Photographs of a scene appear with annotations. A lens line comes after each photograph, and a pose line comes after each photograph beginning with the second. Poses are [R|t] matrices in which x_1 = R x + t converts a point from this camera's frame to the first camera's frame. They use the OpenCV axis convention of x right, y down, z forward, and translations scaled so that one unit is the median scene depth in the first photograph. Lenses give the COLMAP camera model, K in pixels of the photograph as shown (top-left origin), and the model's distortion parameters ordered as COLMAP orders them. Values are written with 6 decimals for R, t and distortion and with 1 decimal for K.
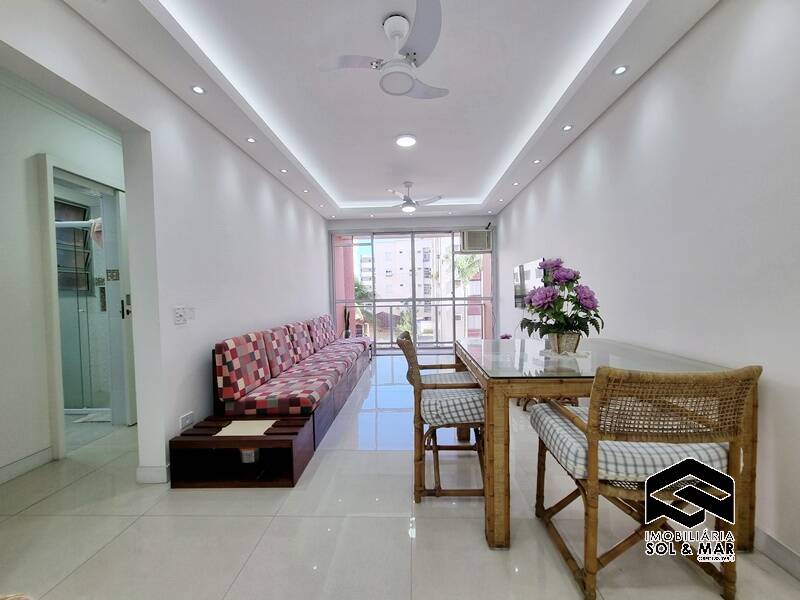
lens RADIAL K [[326.2, 0, 400.0], [0, 326.2, 300.0], [0, 0, 1]] dist [0.001588, 0.000173]
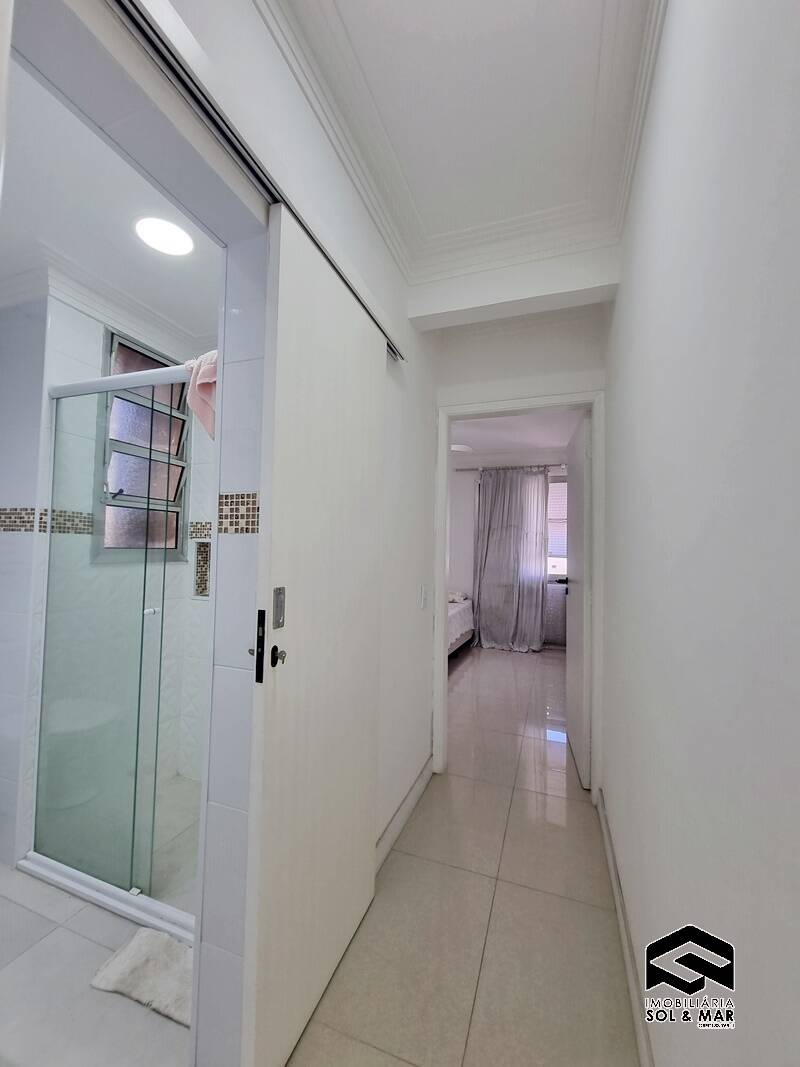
lens RADIAL K [[435.1, 0, 393.9], [0, 435.1, 533.8], [0, 0, 1]] dist [0.001588, 0.000173]
pose [[0.946590, 0.041109, -0.319808, -0.578190], [-0.057065, 0.997541, -0.040681, -0.047012], [0.317350, 0.056758, 0.946609, 0.631780]]
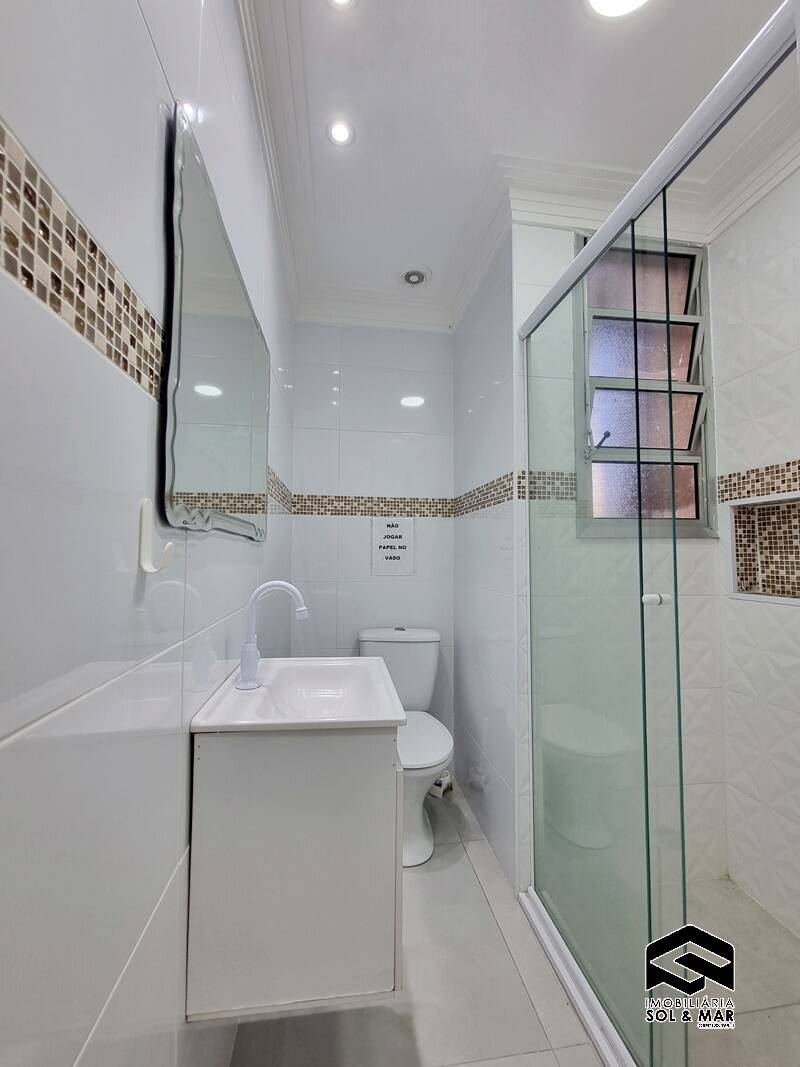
lens RADIAL K [[435.1, 0, 393.9], [0, 435.1, 533.8], [0, 0, 1]] dist [0.001588, 0.000173]
pose [[0.169155, -0.014386, -0.985485, -0.729441], [-0.021622, 0.999599, -0.018303, -0.001855], [0.985352, 0.024405, 0.168776, 0.787128]]
